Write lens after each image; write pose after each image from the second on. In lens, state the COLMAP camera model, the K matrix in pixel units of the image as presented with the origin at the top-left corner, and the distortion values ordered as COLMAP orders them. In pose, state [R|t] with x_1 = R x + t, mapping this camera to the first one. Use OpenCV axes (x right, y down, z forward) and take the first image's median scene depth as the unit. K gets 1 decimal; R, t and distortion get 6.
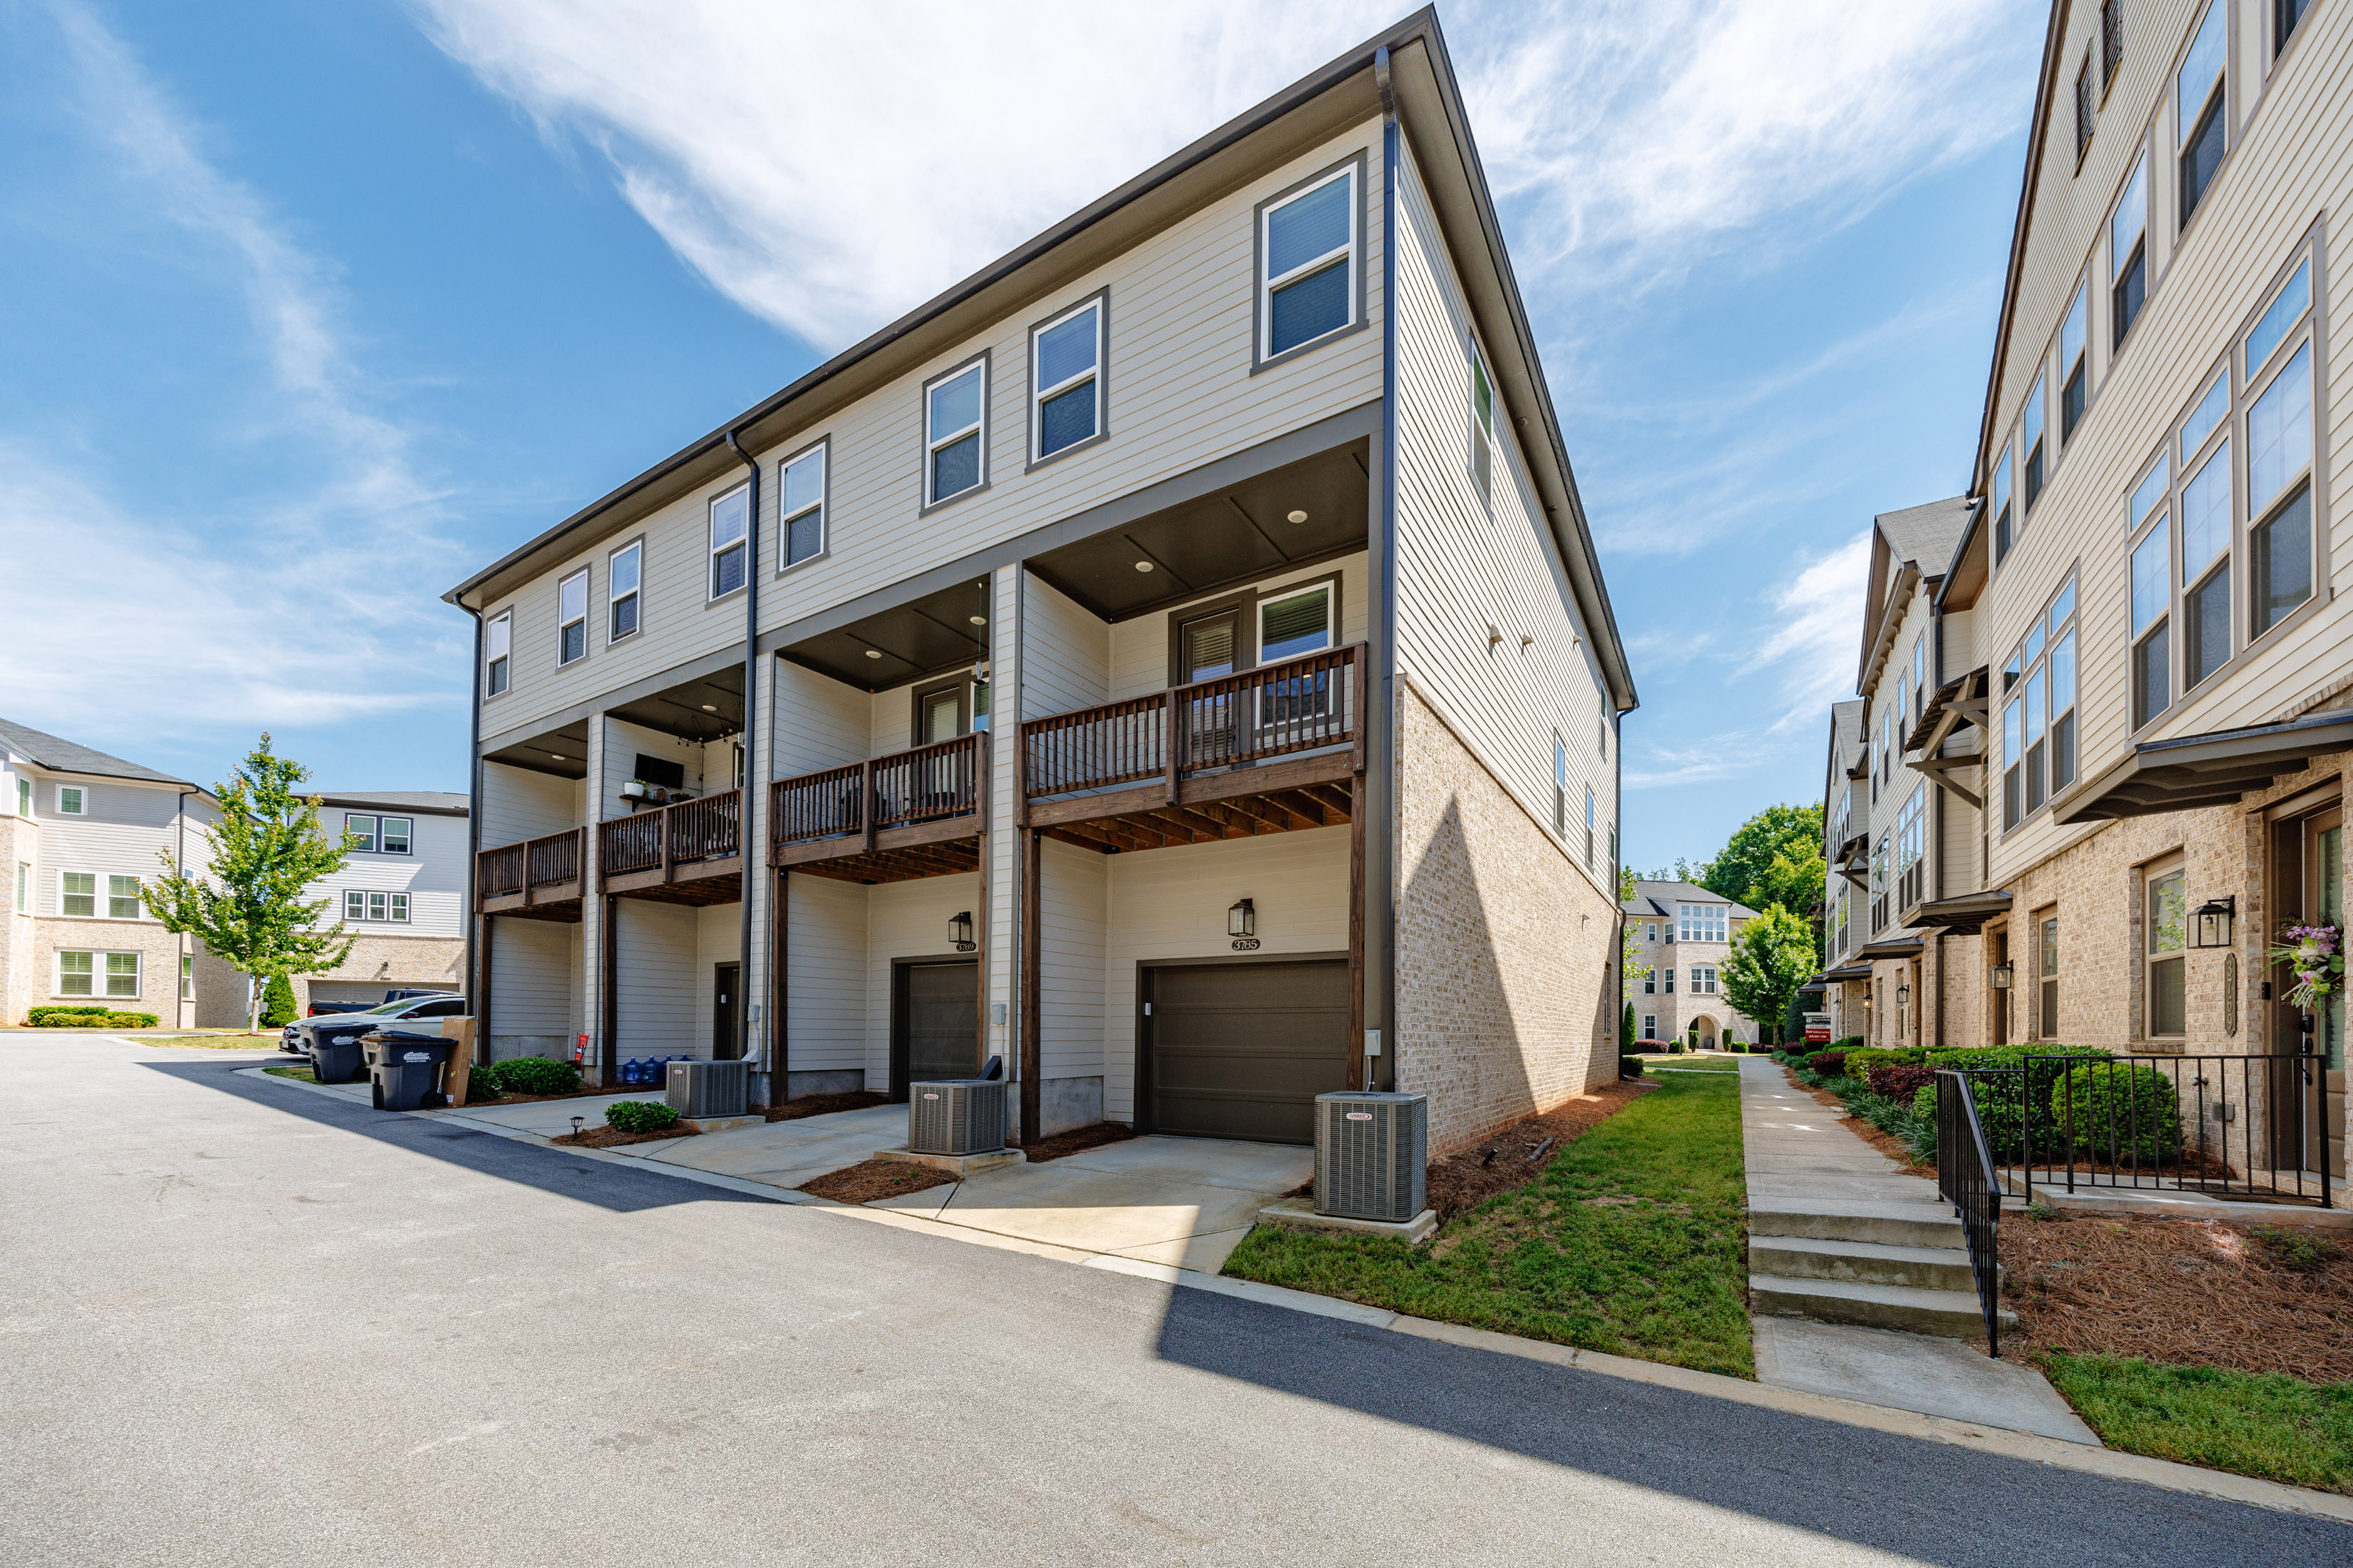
lens RADIAL K [[870.7, 0, 1177.3], [0, 870.7, 835.0], [0, 0, 1]] dist [-0.006698, 0.000218]
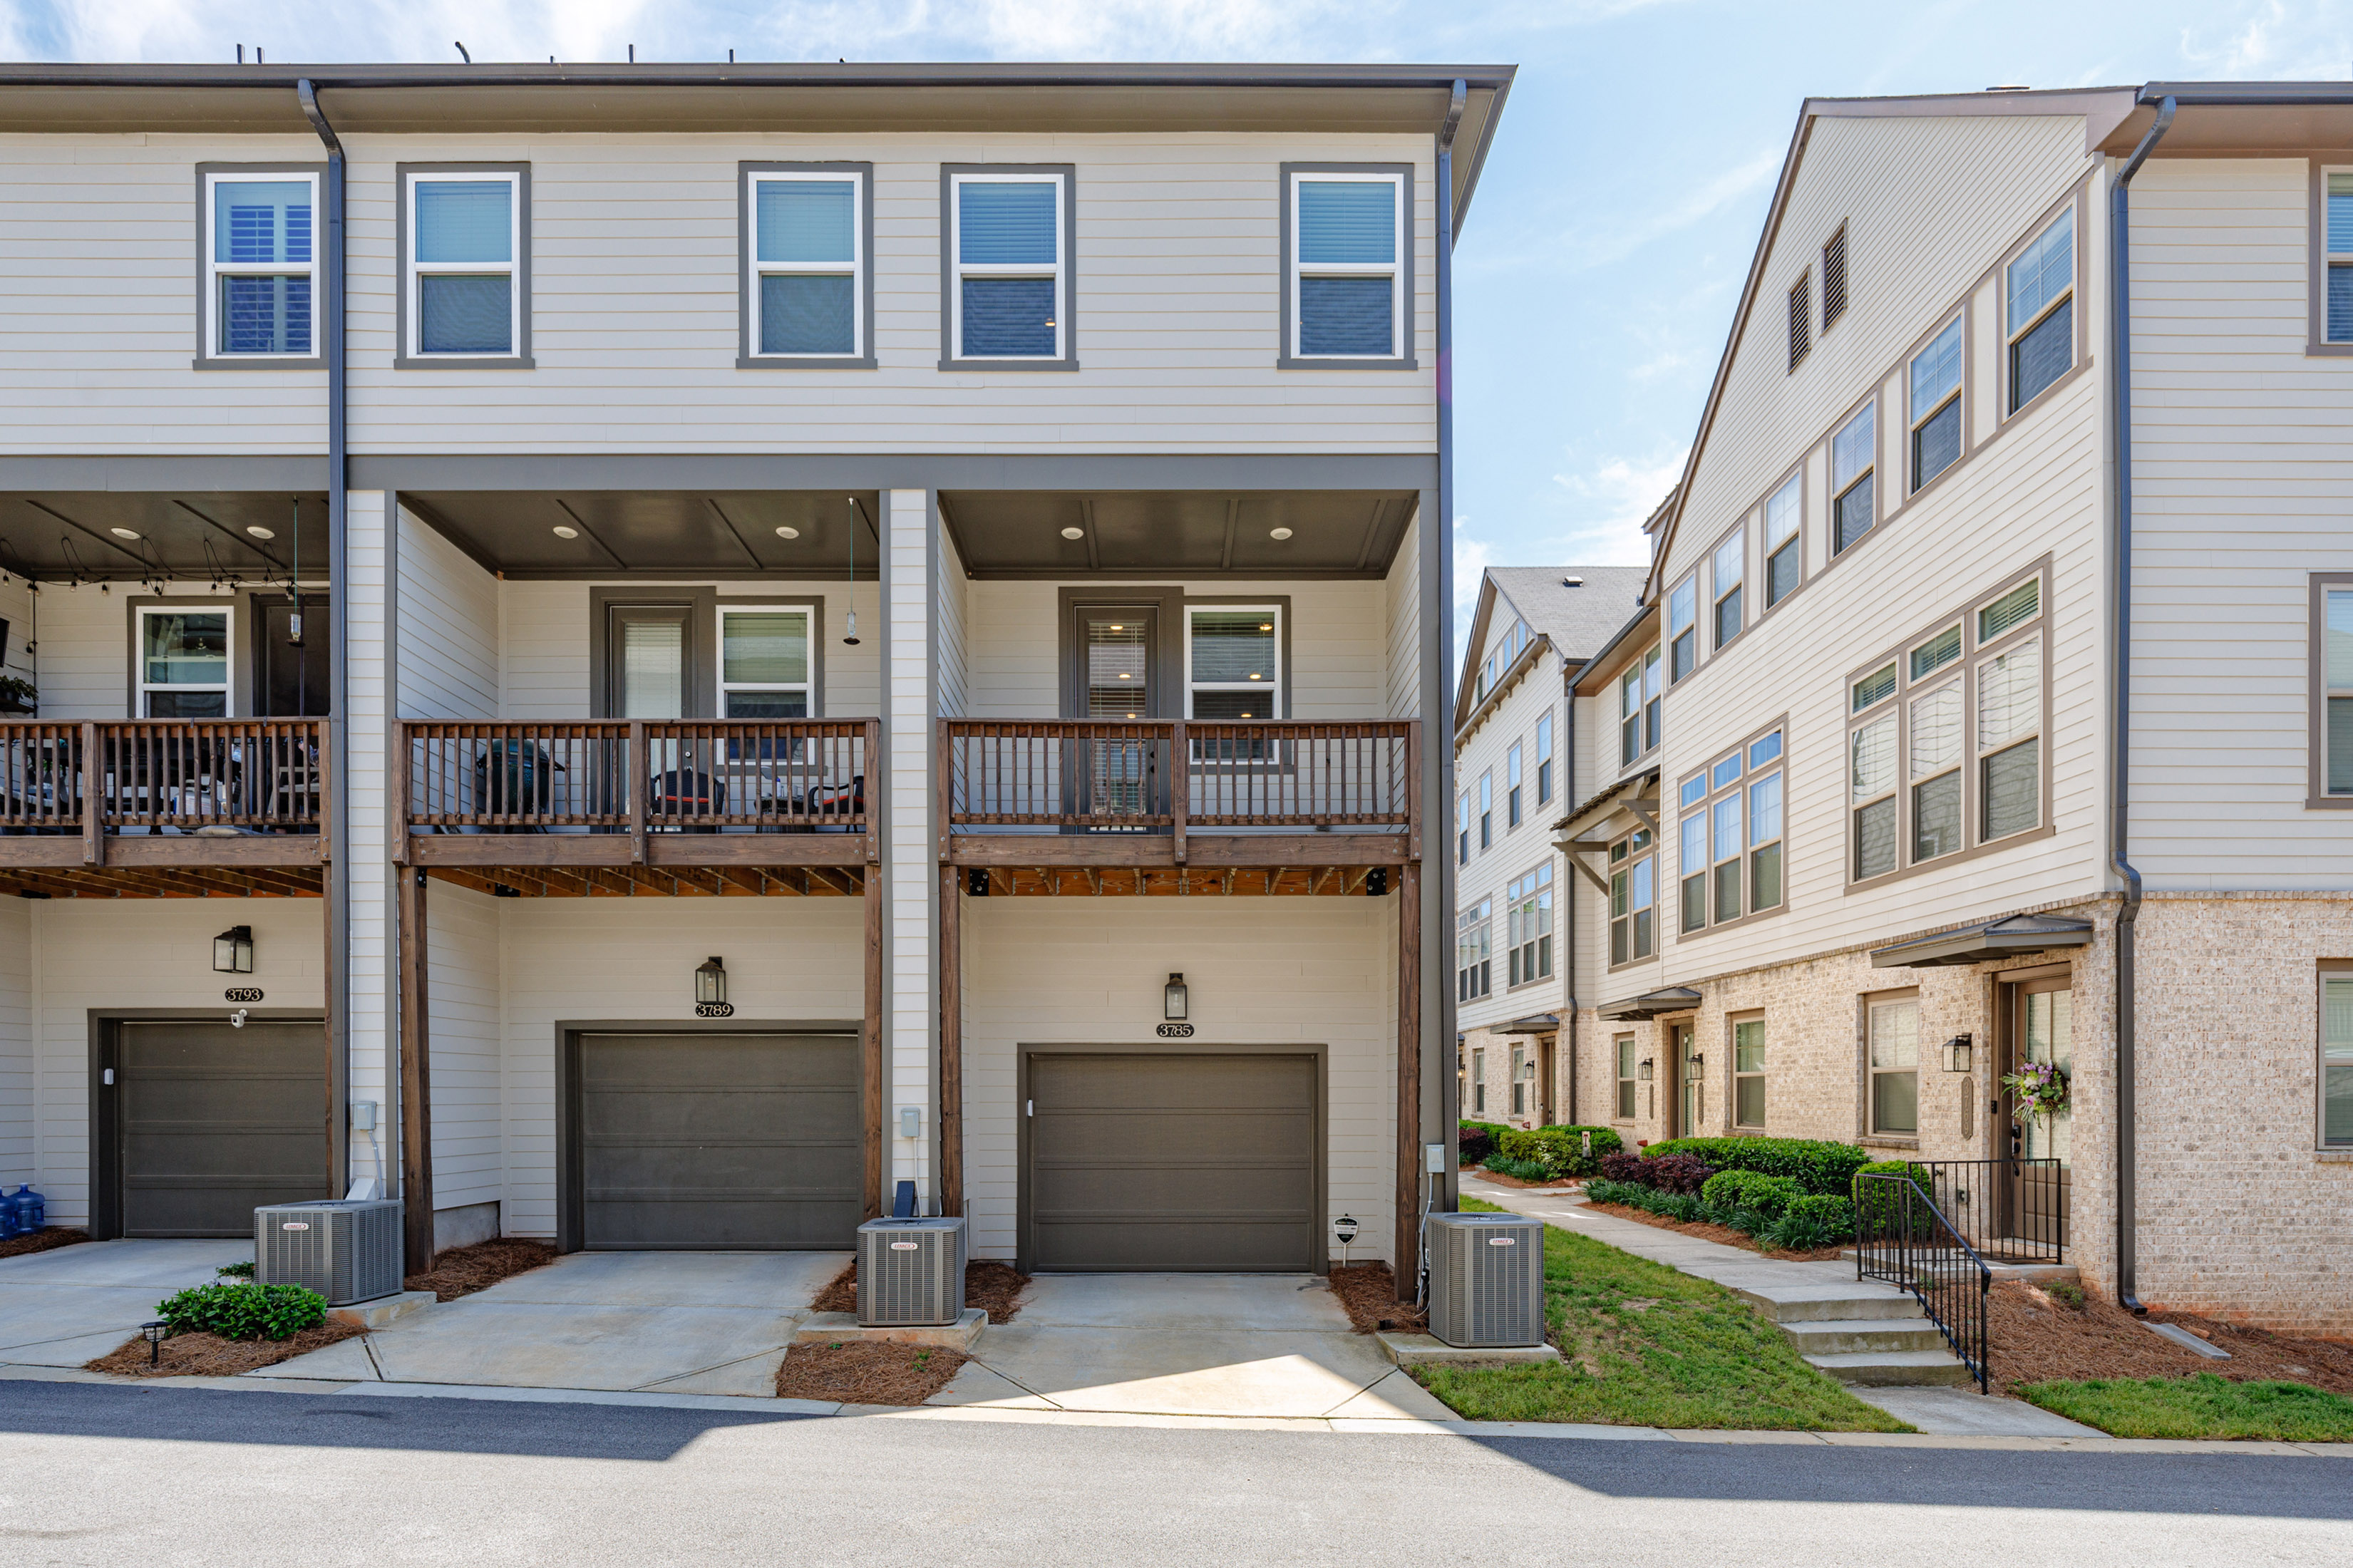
lens RADIAL K [[1228.9, 0, 1176.5], [0, 1228.9, 784.0], [0, 0, 1]] dist [-0.005383, -0.001078]
pose [[0.845050, 0.127457, 0.519273, -0.600234], [-0.118112, 0.991679, -0.051198, -0.049560], [-0.521478, -0.018067, 0.853073, 0.014267]]
